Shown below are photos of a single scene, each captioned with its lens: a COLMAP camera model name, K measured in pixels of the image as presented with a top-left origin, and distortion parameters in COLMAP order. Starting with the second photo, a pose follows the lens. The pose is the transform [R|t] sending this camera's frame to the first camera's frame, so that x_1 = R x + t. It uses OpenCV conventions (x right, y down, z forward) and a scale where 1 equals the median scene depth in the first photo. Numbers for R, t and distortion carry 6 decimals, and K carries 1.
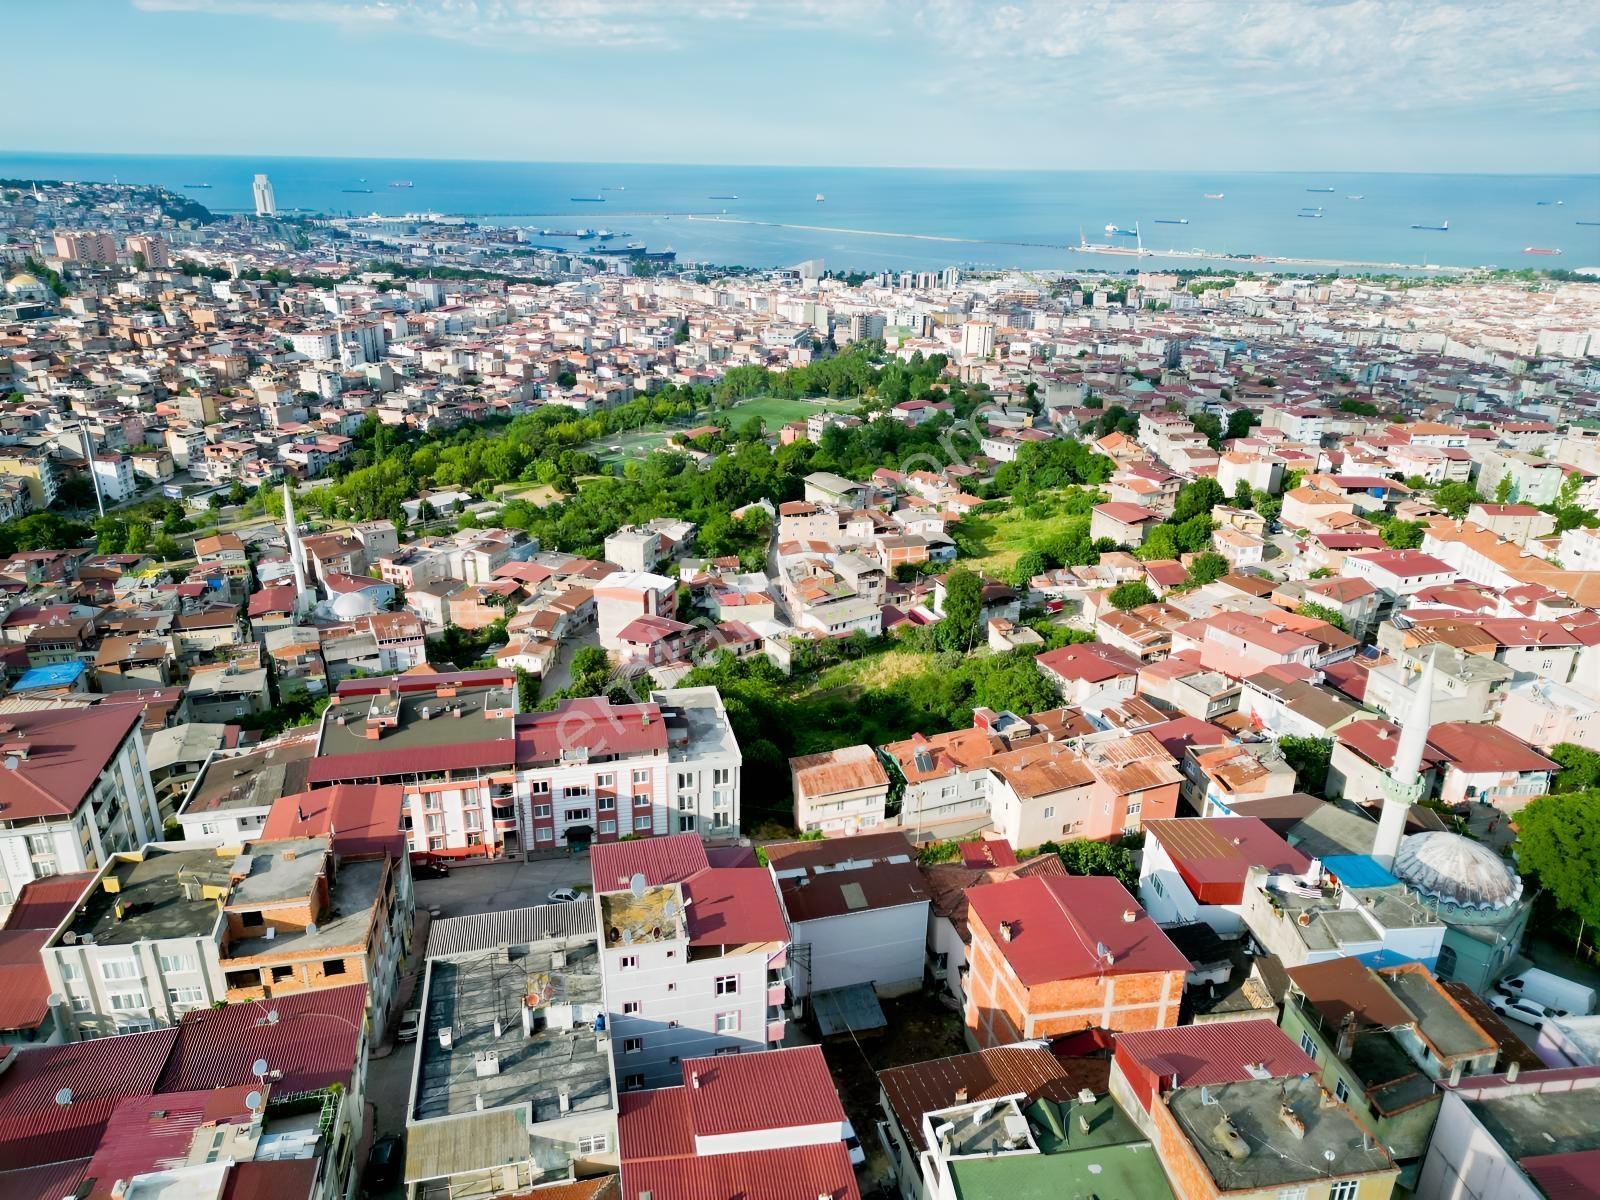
lens RADIAL K [[1112.9, 0, 796.0], [0, 1112.9, 600.3], [0, 0, 1]] dist [0.089106, -0.097551]
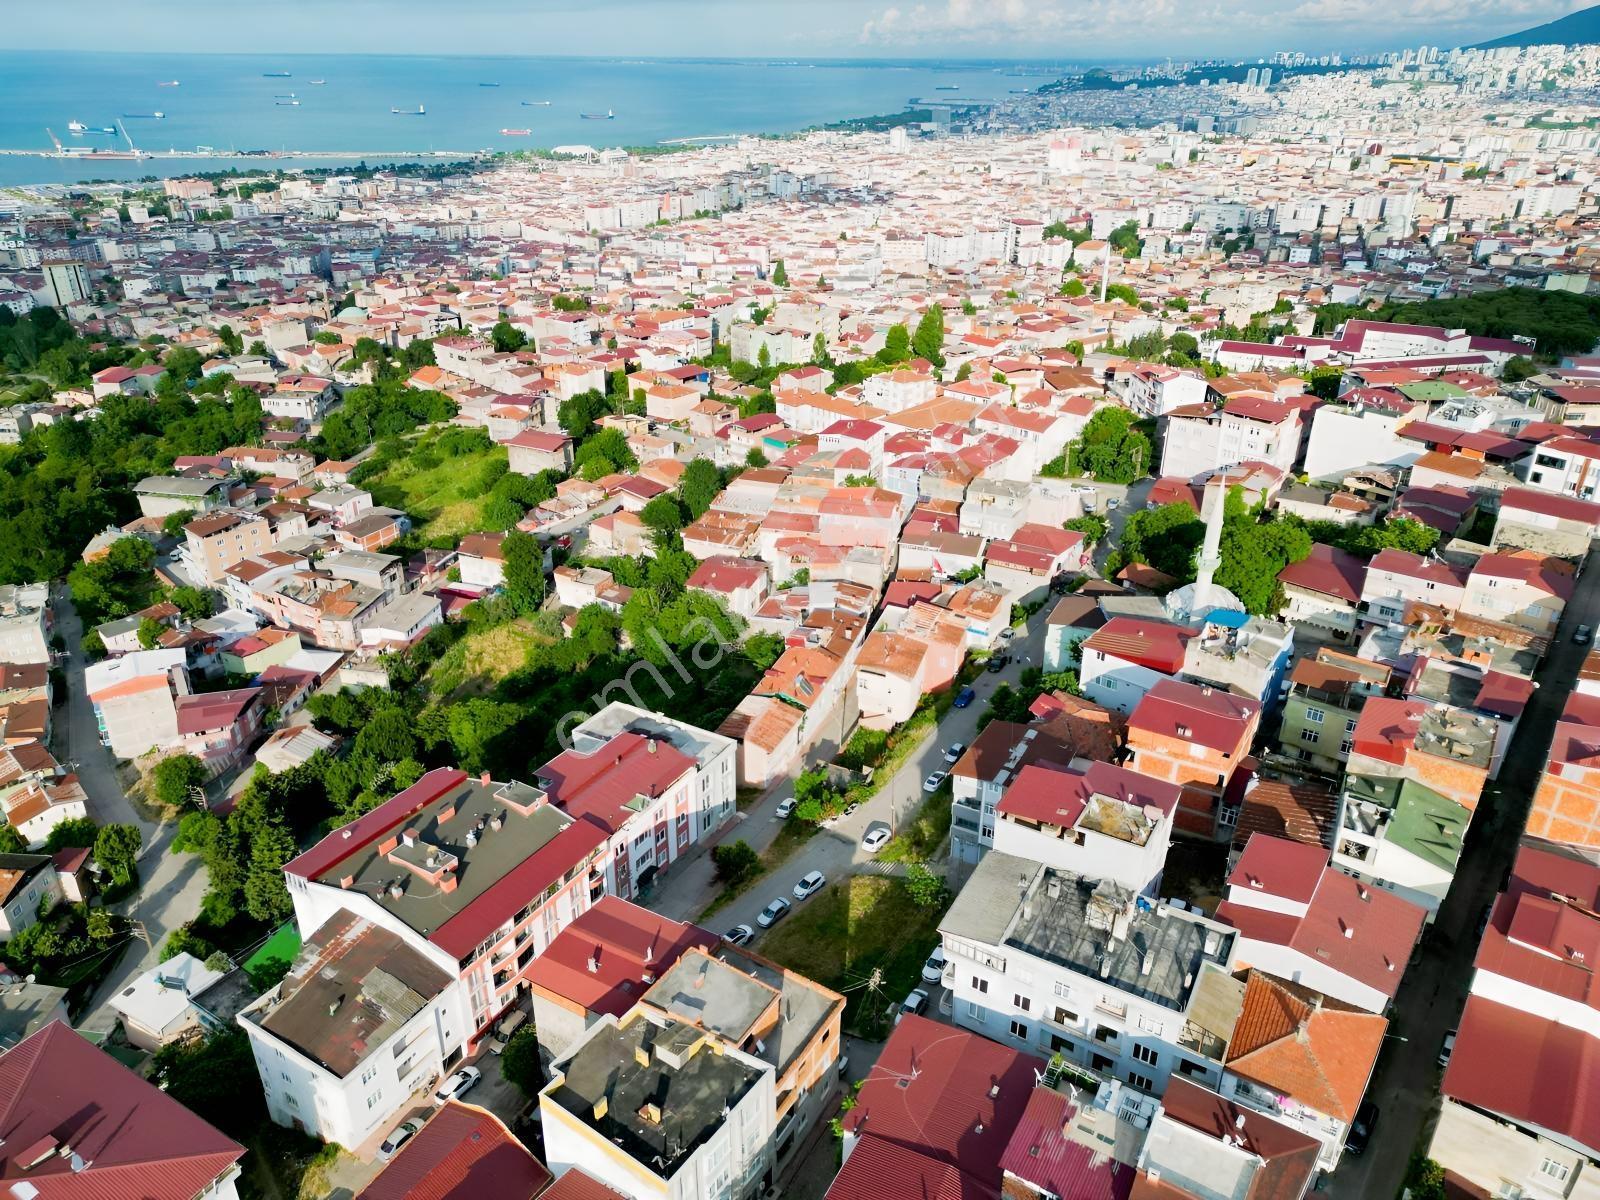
lens RADIAL K [[1112.9, 0, 796.0], [0, 1112.9, 600.3], [0, 0, 1]] dist [0.089106, -0.097551]
pose [[0.687530, -0.326748, 0.648489, -0.170132], [0.269099, 0.944105, 0.190398, -0.045603], [-0.674454, 0.043603, 0.737028, 0.043385]]
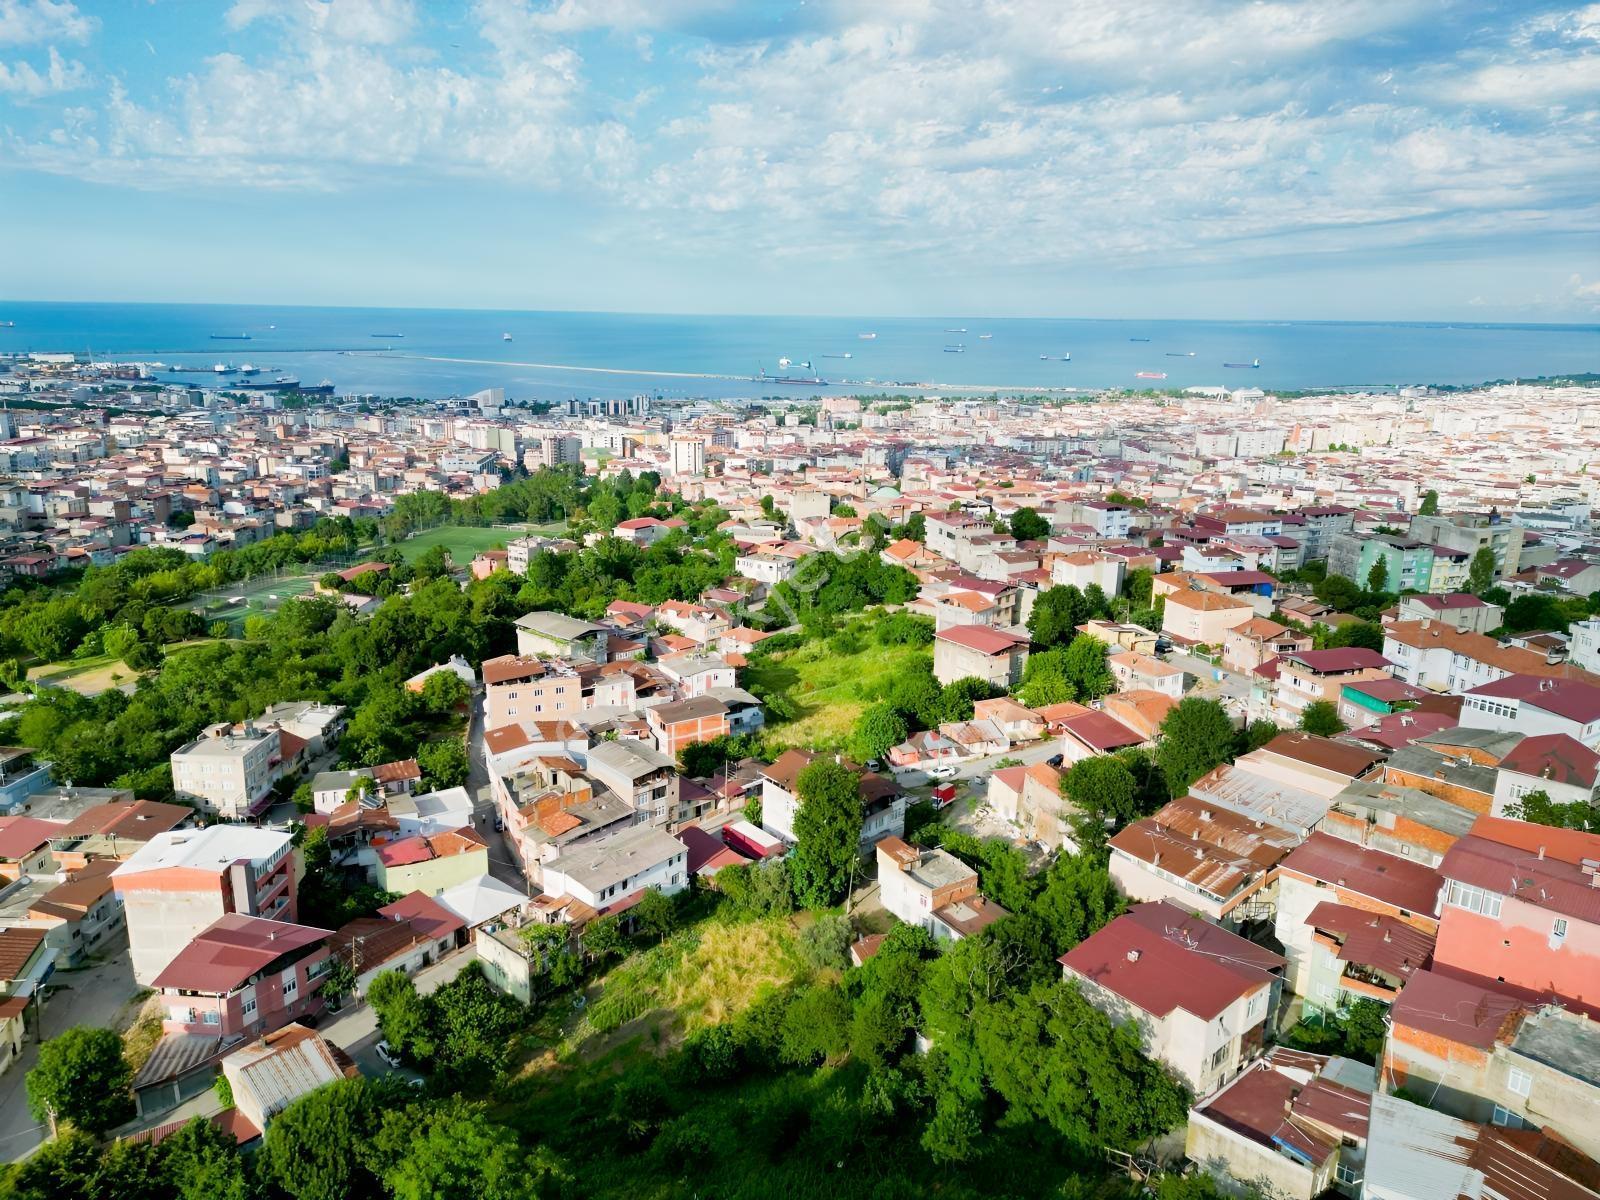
lens RADIAL K [[1112.9, 0, 796.0], [0, 1112.9, 600.3], [0, 0, 1]] dist [0.089106, -0.097551]
pose [[0.961646, -0.068594, 0.265576, -0.006399], [0.098804, 0.989855, -0.102104, -0.025742], [-0.255878, 0.124428, 0.958668, 0.212379]]
